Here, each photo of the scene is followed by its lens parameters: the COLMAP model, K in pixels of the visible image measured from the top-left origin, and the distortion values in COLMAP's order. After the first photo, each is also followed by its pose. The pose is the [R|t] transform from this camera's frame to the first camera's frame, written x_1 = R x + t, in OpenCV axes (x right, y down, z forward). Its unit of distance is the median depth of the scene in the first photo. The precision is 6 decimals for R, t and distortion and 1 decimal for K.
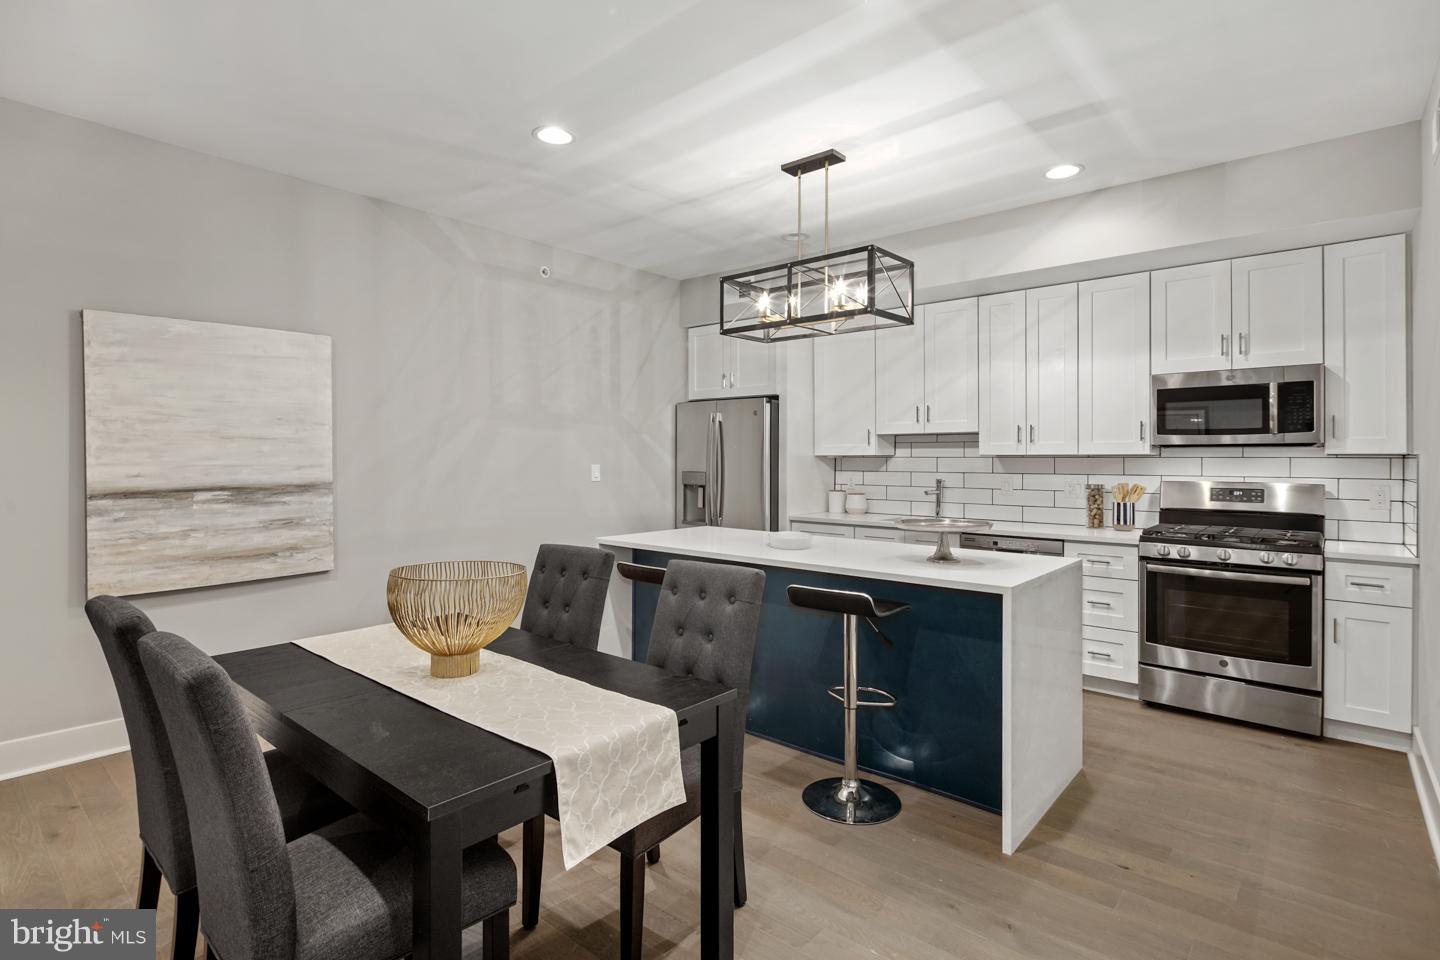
lens RADIAL K [[714.4, 0, 726.3], [0, 714.4, 458.9], [0, 0, 1]] dist [0.003023, -0.000359]
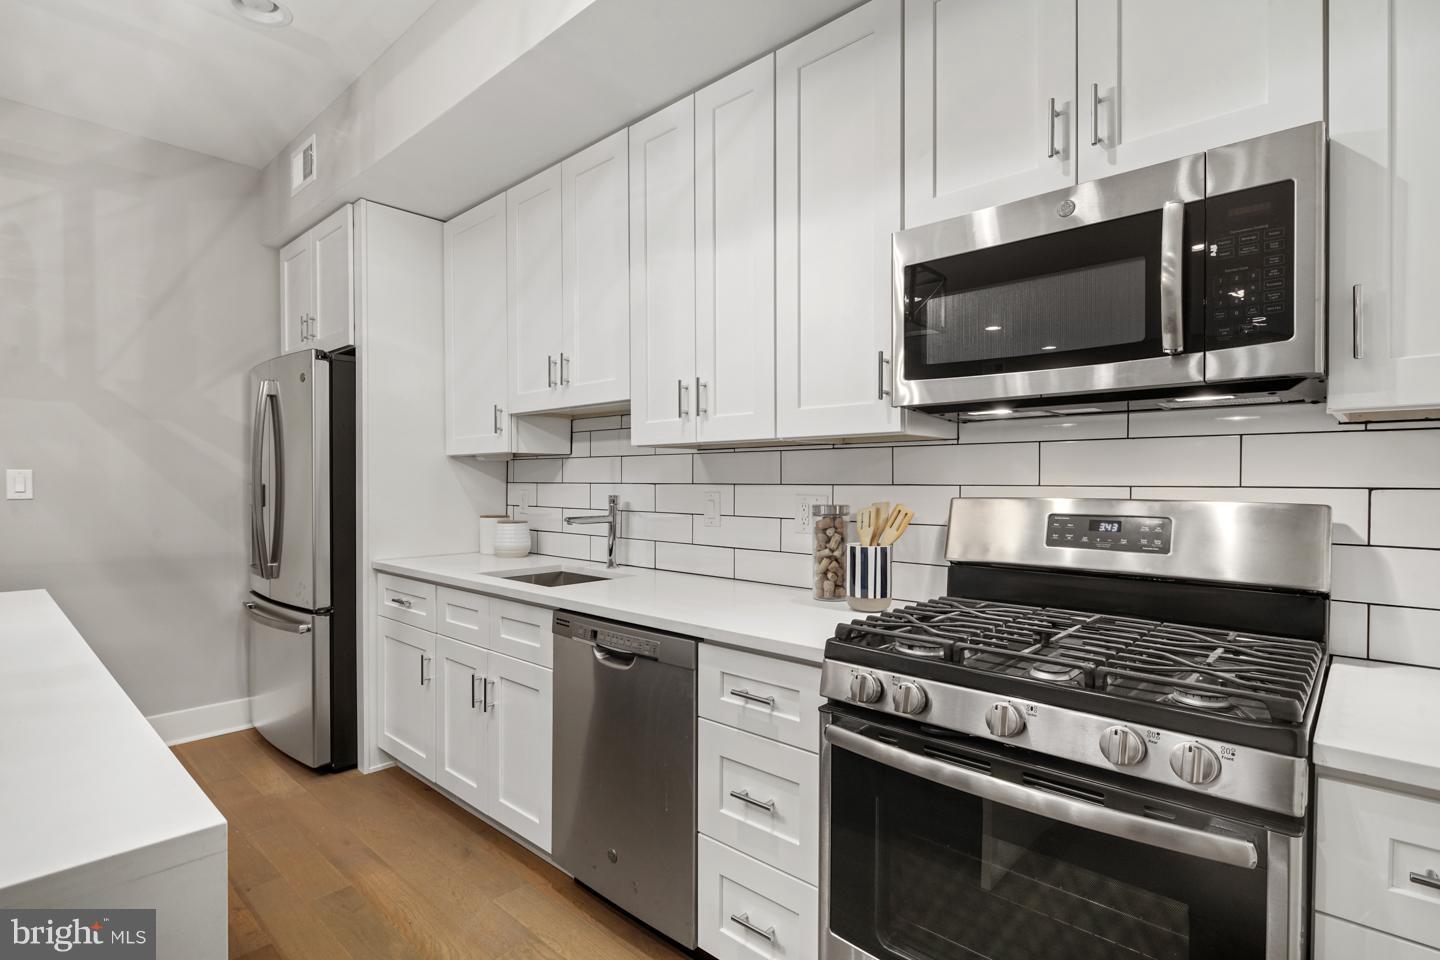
lens RADIAL K [[714.4, 0, 718.7], [0, 714.4, 486.5], [0, 0, 1]] dist [0.003023, -0.000359]
pose [[0.999398, 0.001029, -0.034670, 0.520227], [-0.000755, 0.999969, 0.007899, 0.022627], [0.034677, -0.007868, 0.999368, 0.606039]]
